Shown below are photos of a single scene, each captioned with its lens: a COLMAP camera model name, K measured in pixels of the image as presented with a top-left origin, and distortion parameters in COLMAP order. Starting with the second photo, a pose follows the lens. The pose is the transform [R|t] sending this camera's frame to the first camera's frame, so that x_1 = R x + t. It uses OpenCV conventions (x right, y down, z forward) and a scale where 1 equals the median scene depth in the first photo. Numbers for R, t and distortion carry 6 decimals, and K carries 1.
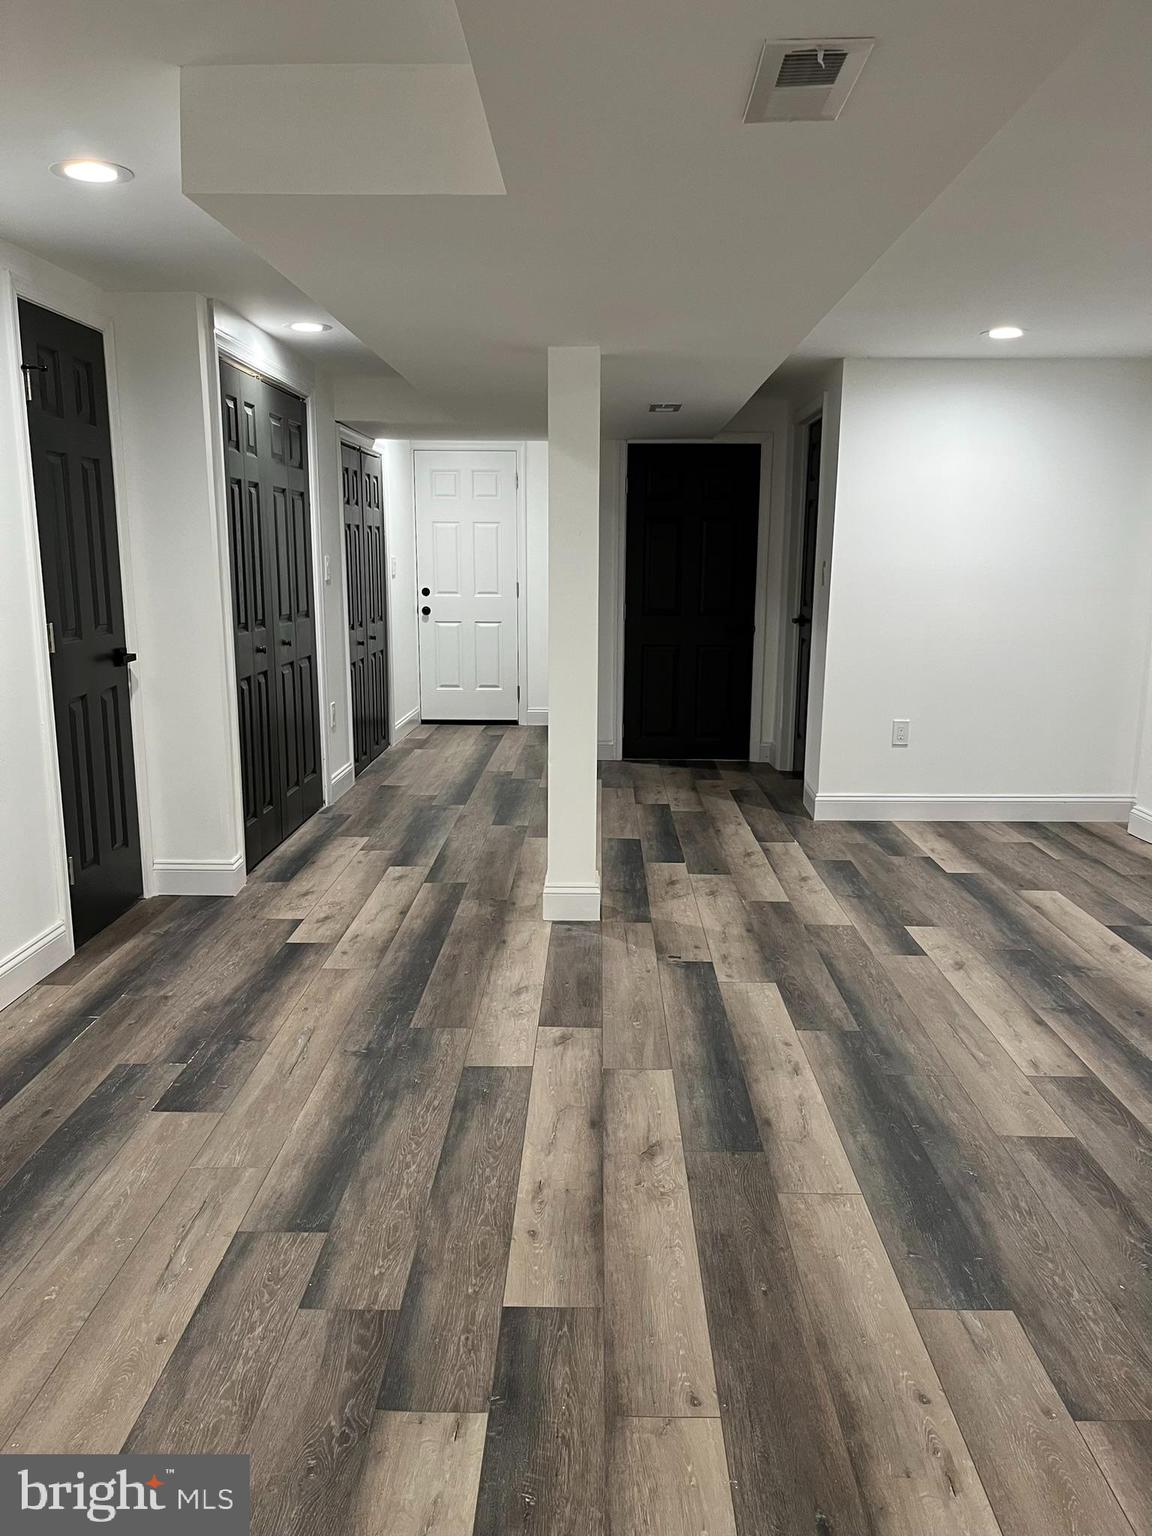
lens RADIAL K [[1167.5, 0, 574.7], [0, 1167.5, 769.0], [0, 0, 1]] dist [0.038890, -0.041406]
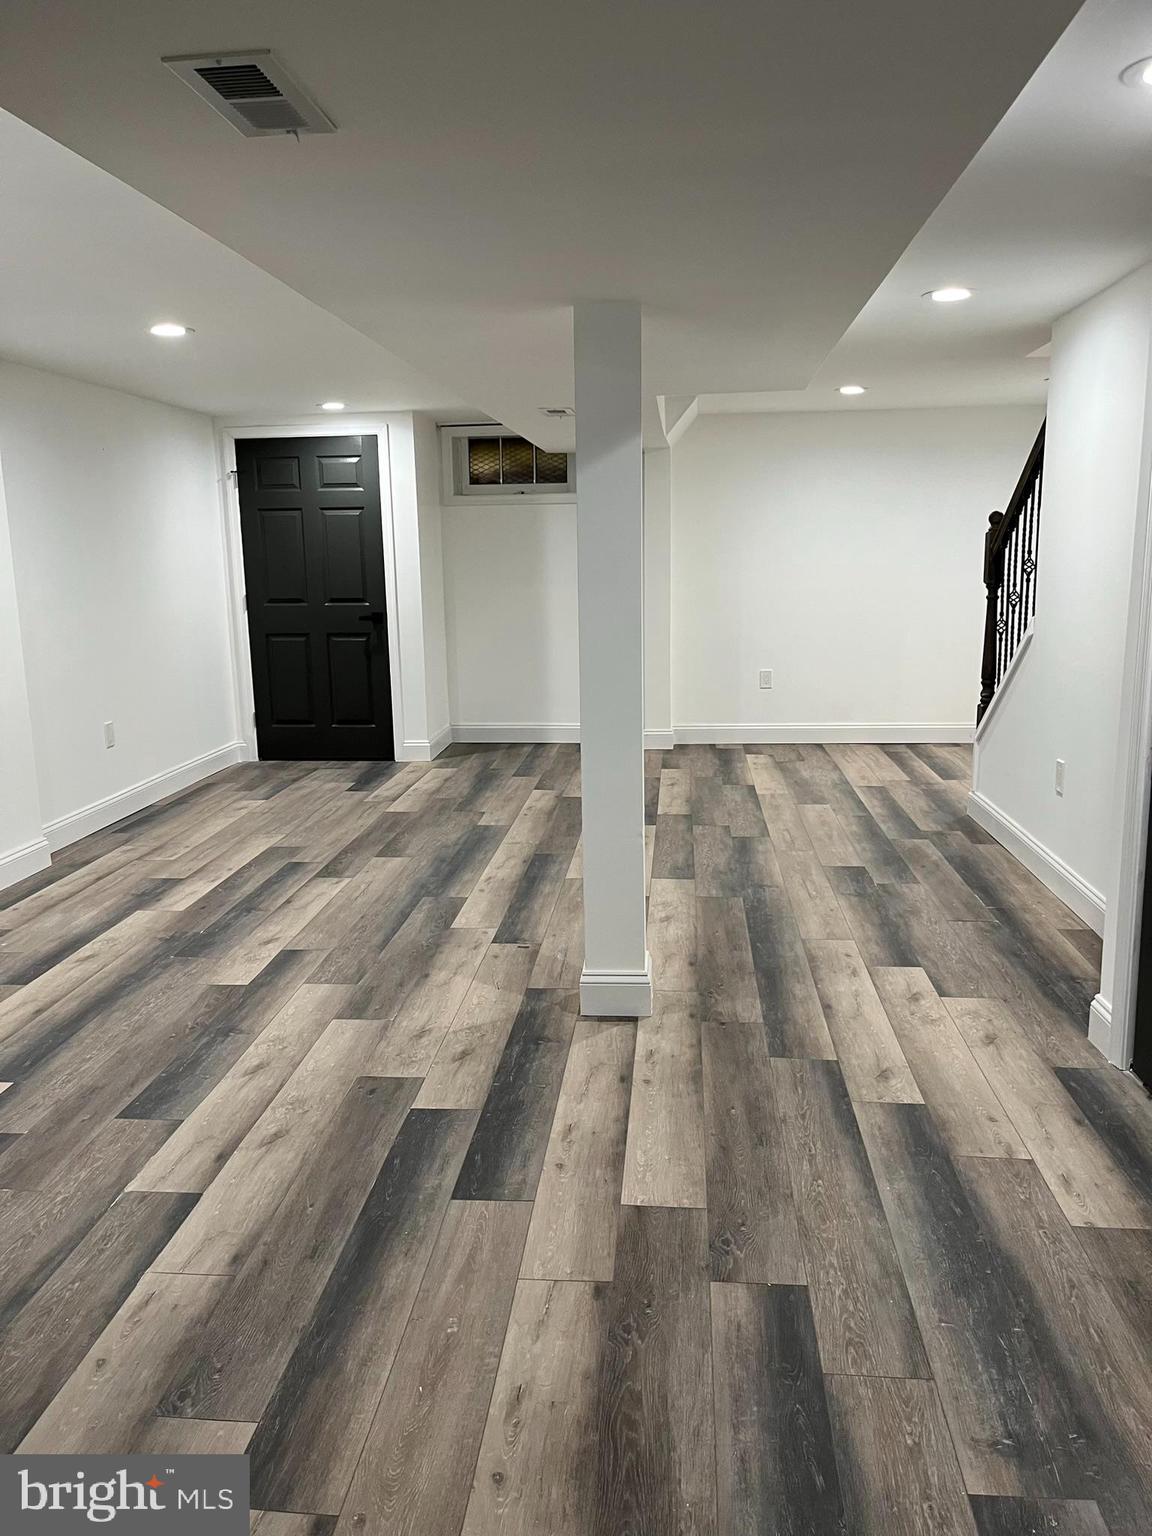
lens RADIAL K [[1167.5, 0, 574.3], [0, 1167.5, 767.5], [0, 0, 1]] dist [0.038890, -0.041406]
pose [[-0.997493, 0.002610, 0.070723, -0.030977], [0.028030, 0.932168, 0.360940, -0.329709], [-0.064983, 0.362017, -0.929904, 1.720923]]
